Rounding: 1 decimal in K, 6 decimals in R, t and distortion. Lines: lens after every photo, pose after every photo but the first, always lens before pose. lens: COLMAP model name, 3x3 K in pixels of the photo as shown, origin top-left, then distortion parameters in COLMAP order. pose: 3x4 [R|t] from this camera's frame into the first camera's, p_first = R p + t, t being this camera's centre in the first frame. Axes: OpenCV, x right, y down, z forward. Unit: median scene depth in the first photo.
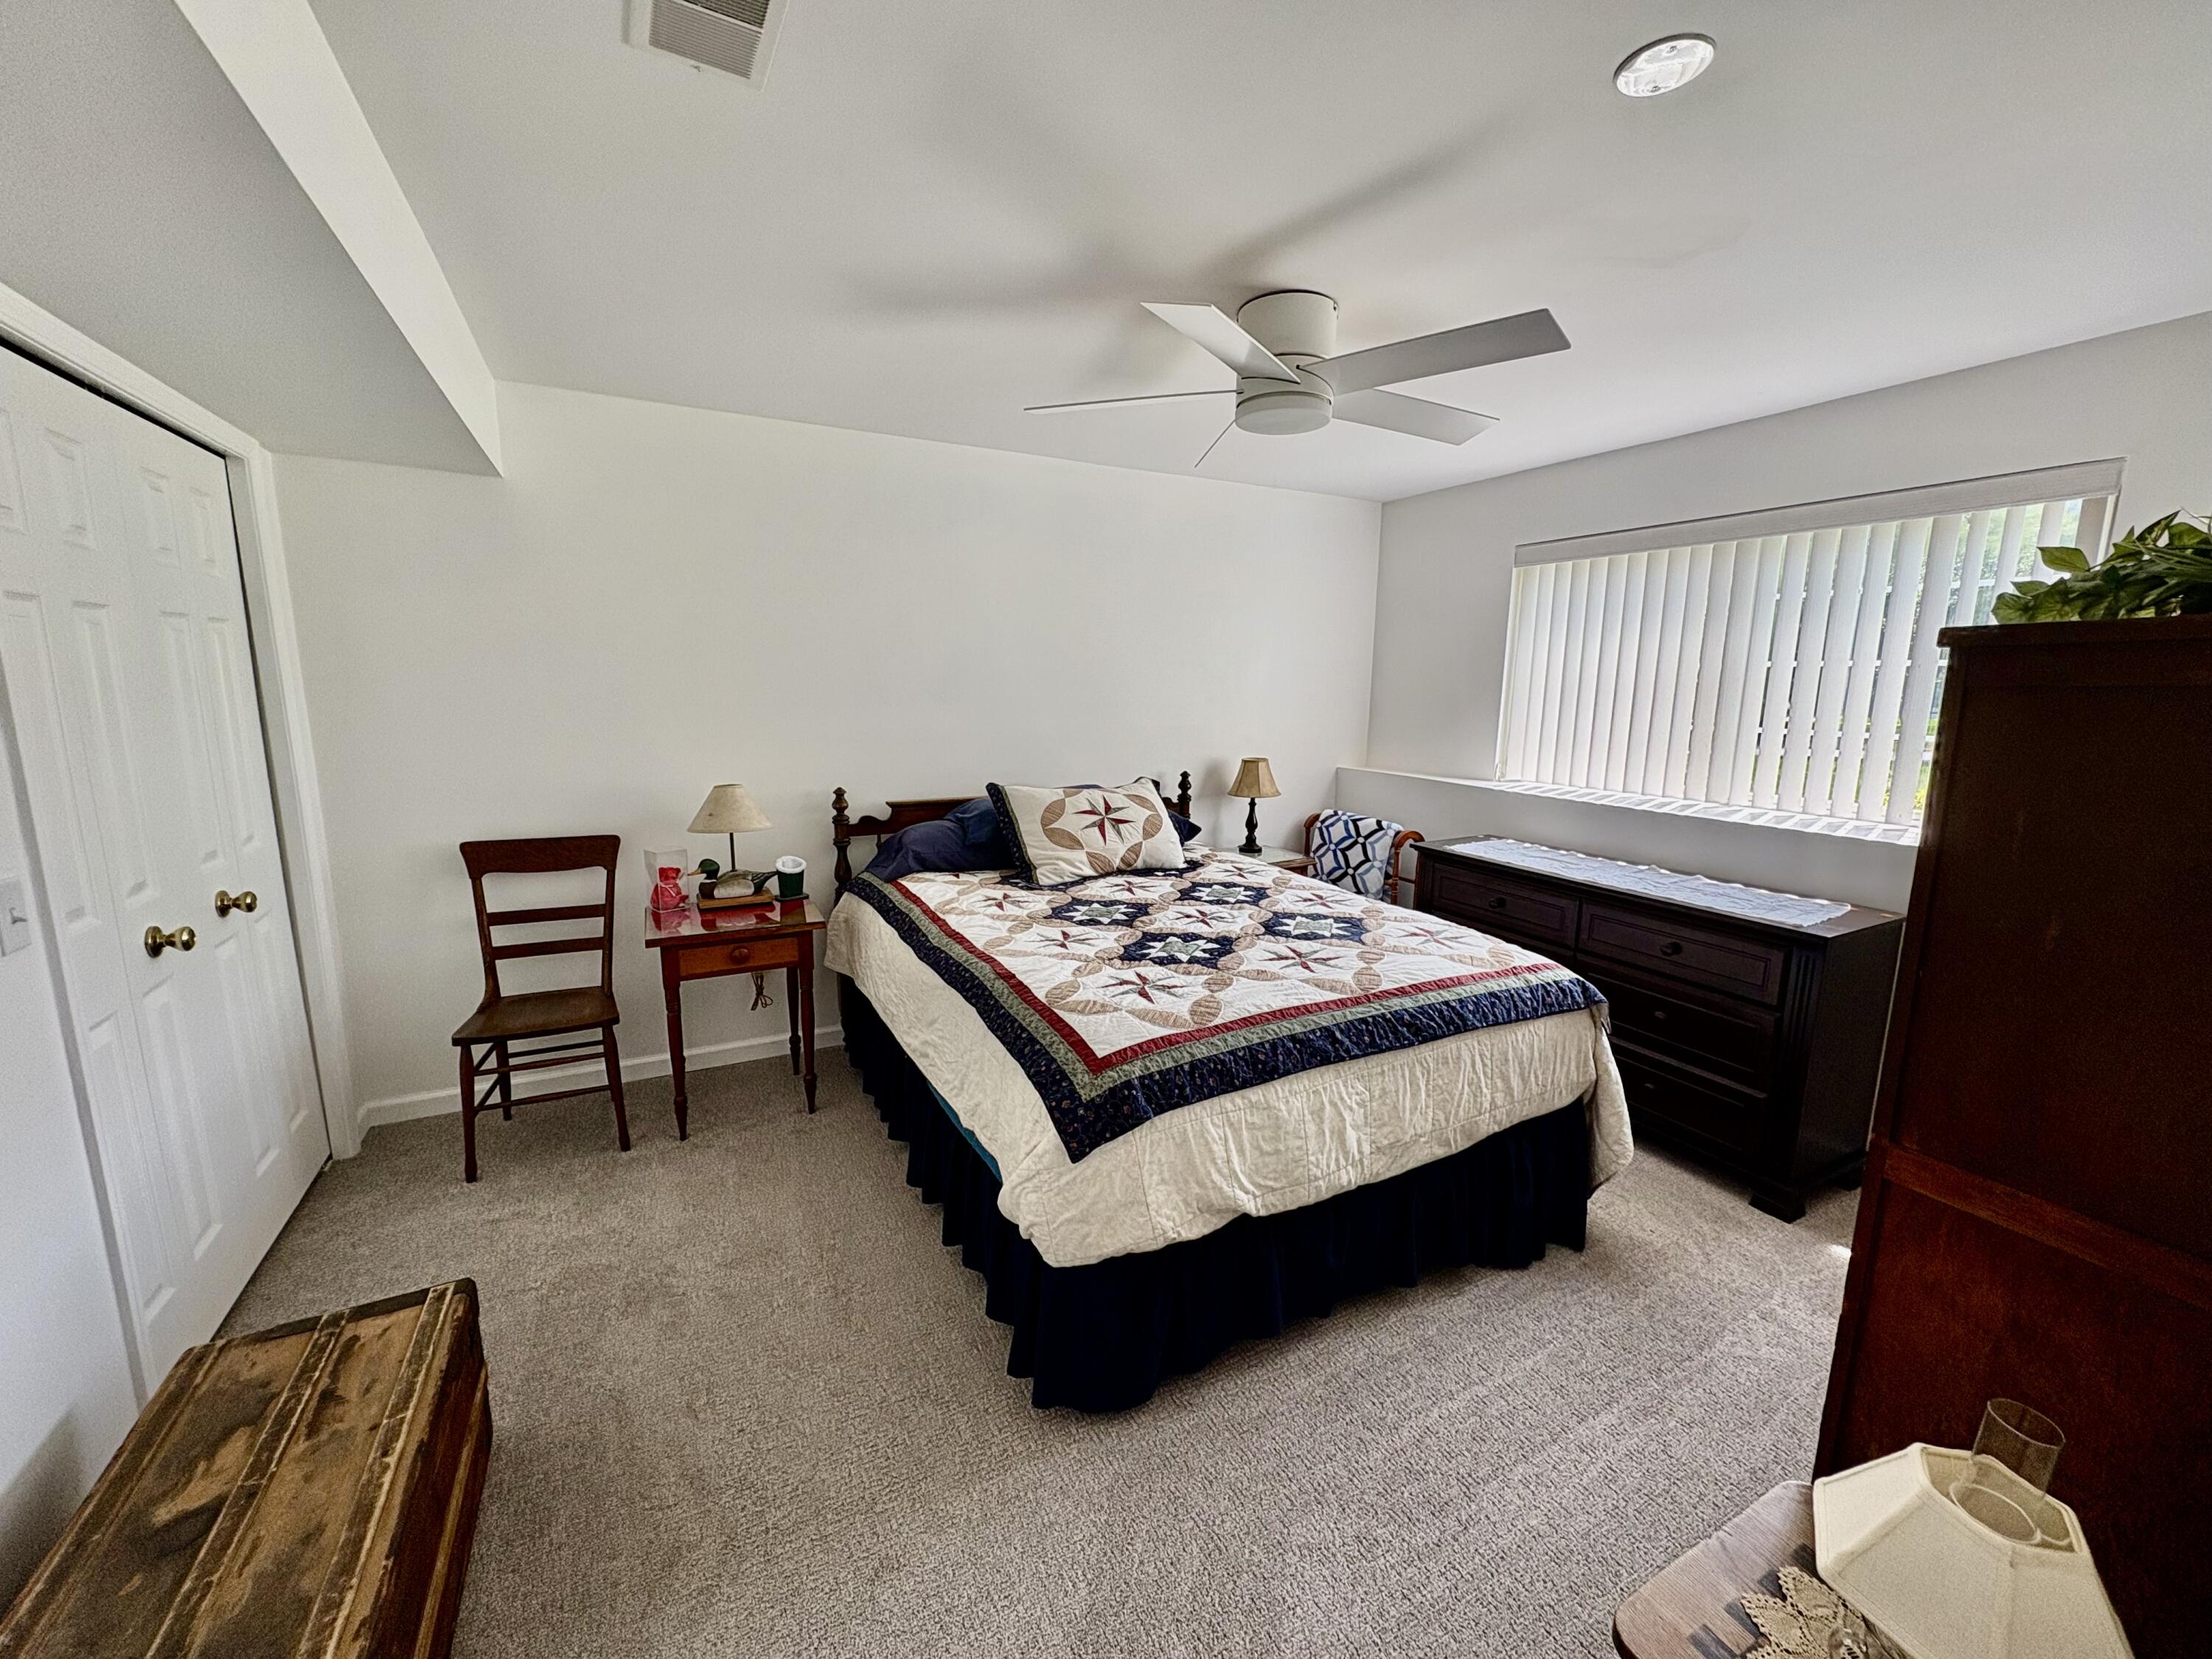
lens RADIAL K [[880.5, 0, 1106.4], [0, 880.5, 833.0], [0, 0, 1]] dist [0.000036, 0.000048]
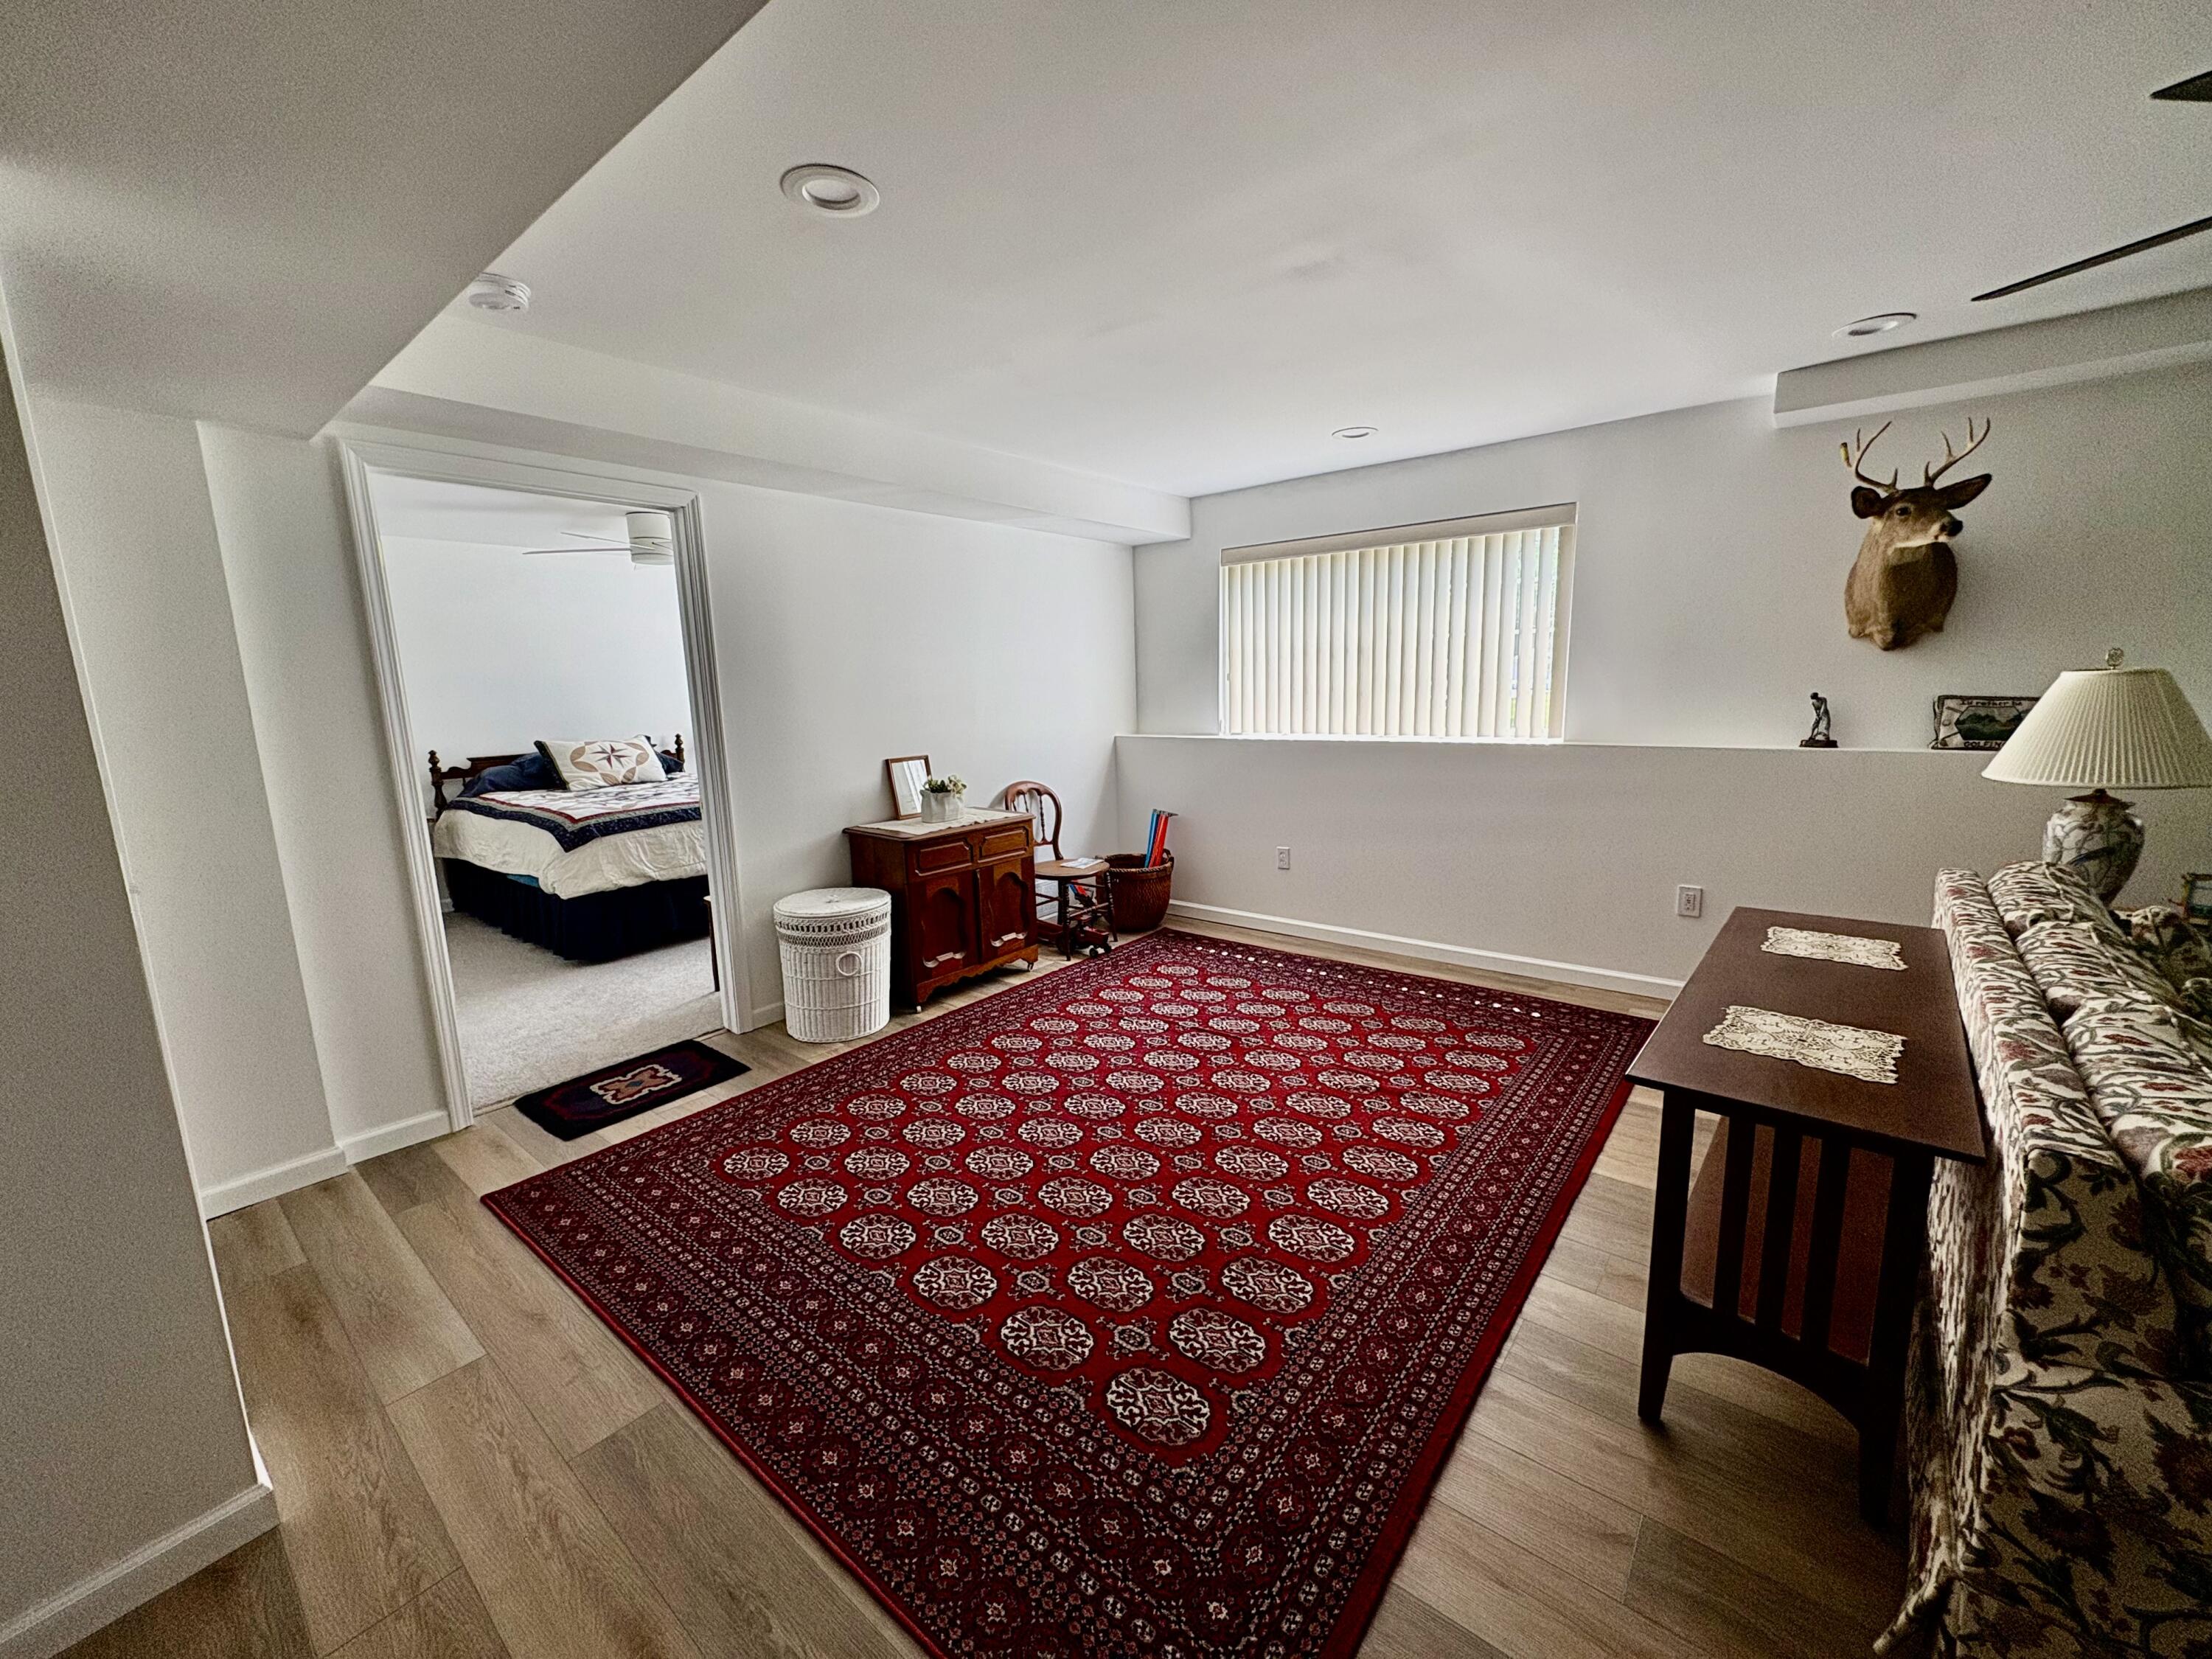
lens RADIAL K [[880.5, 0, 1105.5], [0, 880.5, 842.2], [0, 0, 1]] dist [0.000036, 0.000048]
pose [[0.921910, -0.106358, 0.372517, 0.242591], [0.105176, 0.994175, 0.023558, 0.225566], [-0.372853, 0.017461, 0.927726, -1.061712]]
